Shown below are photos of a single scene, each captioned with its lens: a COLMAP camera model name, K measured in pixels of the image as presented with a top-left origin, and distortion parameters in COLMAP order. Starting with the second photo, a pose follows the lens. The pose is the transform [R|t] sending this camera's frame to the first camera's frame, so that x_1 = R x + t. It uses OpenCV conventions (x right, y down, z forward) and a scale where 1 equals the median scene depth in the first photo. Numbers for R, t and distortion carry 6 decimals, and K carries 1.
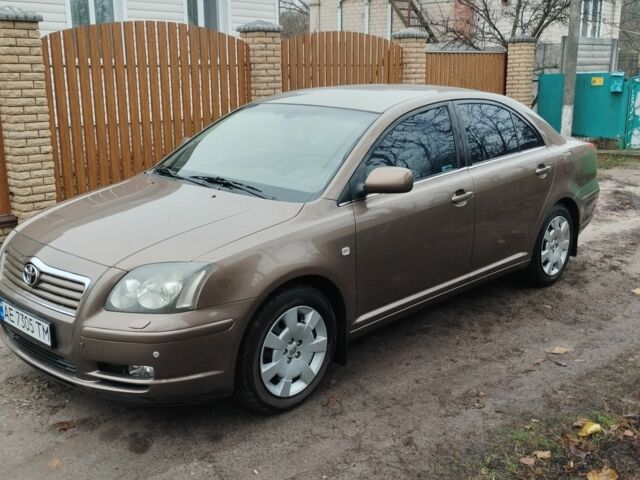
lens RADIAL K [[715.5, 0, 319.9], [0, 715.5, 240.2], [0, 0, 1]] dist [0.045165, 0.000000]
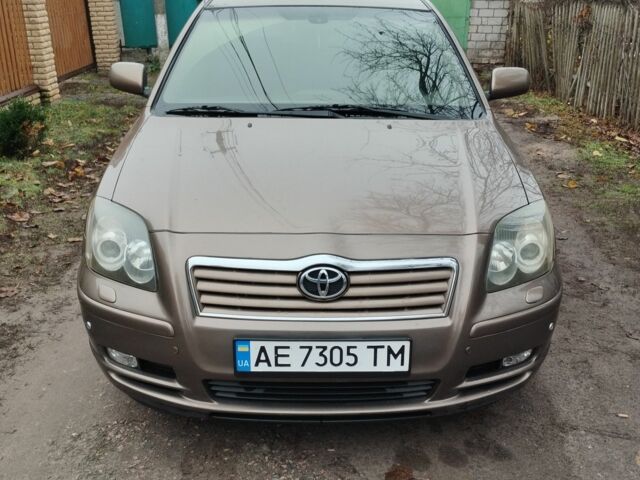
lens RADIAL K [[715.5, 0, 319.9], [0, 715.5, 240.6], [0, 0, 1]] dist [0.045165, 0.000000]
pose [[0.717059, -0.240506, 0.654204, -0.825855], [0.164164, 0.970454, 0.176832, -0.103176], [-0.677404, -0.019402, 0.735355, 0.547531]]
